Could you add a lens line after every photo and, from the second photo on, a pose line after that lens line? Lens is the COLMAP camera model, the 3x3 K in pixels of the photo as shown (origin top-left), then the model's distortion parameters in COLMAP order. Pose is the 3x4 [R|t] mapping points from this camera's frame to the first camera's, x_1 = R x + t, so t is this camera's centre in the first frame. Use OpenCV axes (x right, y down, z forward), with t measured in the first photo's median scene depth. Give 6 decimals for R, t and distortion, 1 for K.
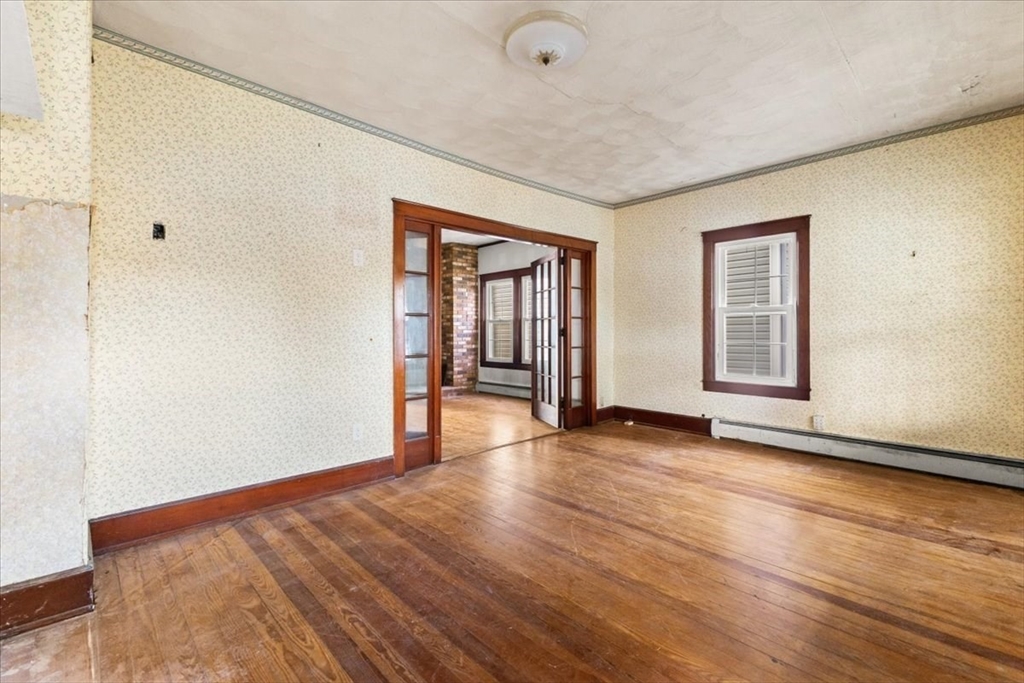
lens RADIAL K [[444.2, 0, 511.2], [0, 444.2, 337.5], [0, 0, 1]] dist [0.005118, -0.000505]
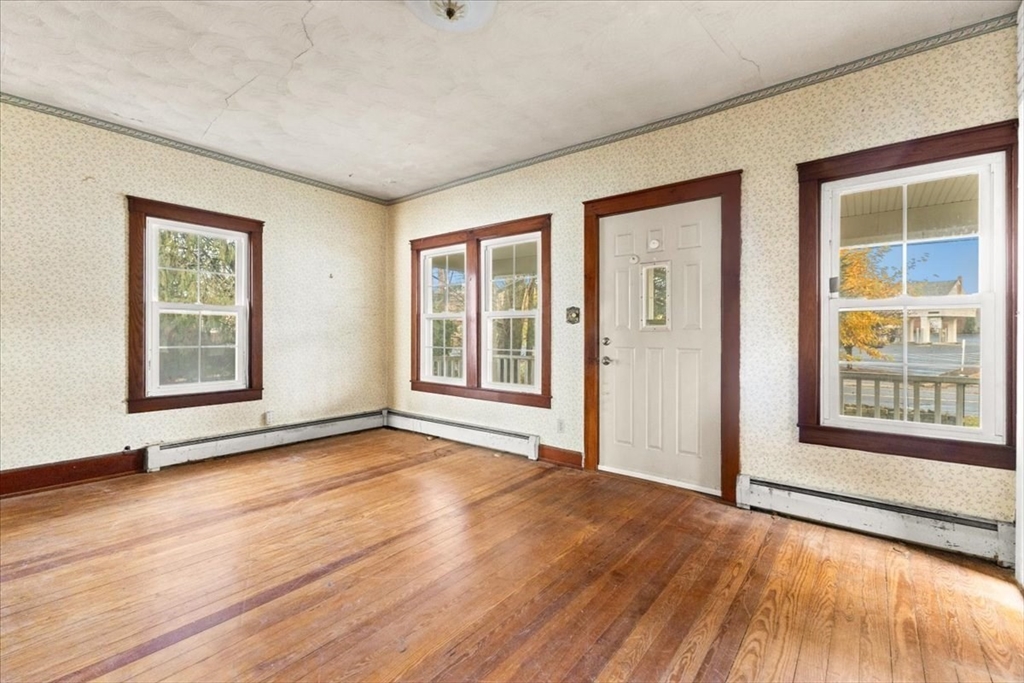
lens RADIAL K [[444.2, 0, 511.5], [0, 444.2, 335.4], [0, 0, 1]] dist [0.005118, -0.000505]
pose [[-0.133414, -0.001969, 0.991058, -0.599098], [0.012795, 0.999911, 0.003709, -0.005345], [-0.990978, 0.013175, -0.133377, 0.758406]]
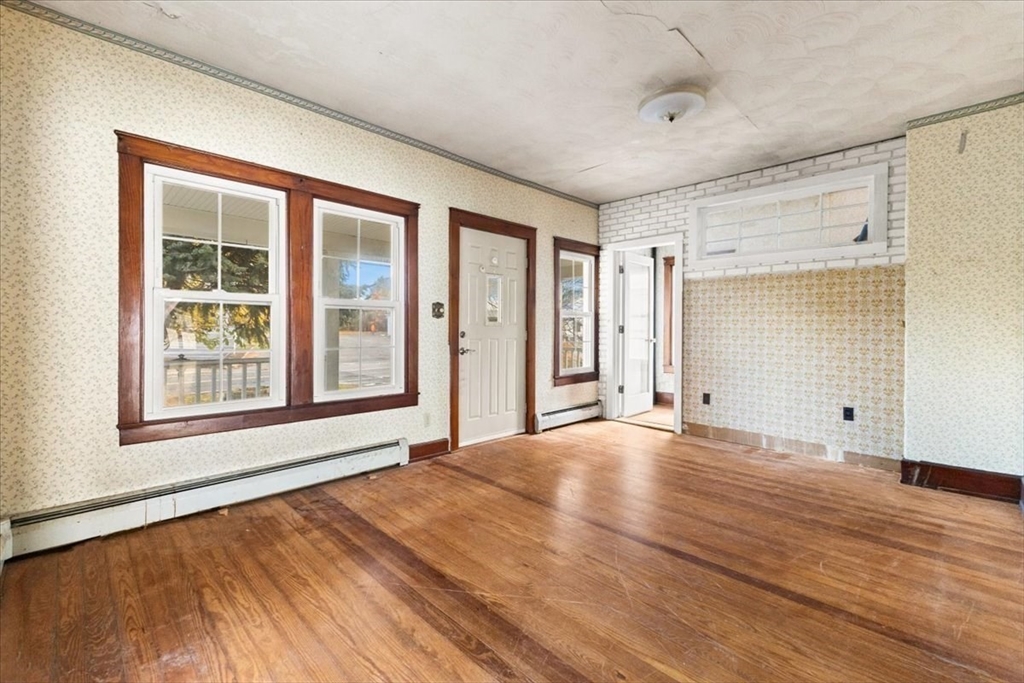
lens RADIAL K [[444.2, 0, 513.1], [0, 444.2, 327.1], [0, 0, 1]] dist [0.005118, -0.000505]
pose [[-0.999644, -0.005177, -0.026178, 0.437458], [-0.005607, 0.999850, 0.016414, -0.028523], [0.026089, 0.016555, -0.999523, 1.739919]]
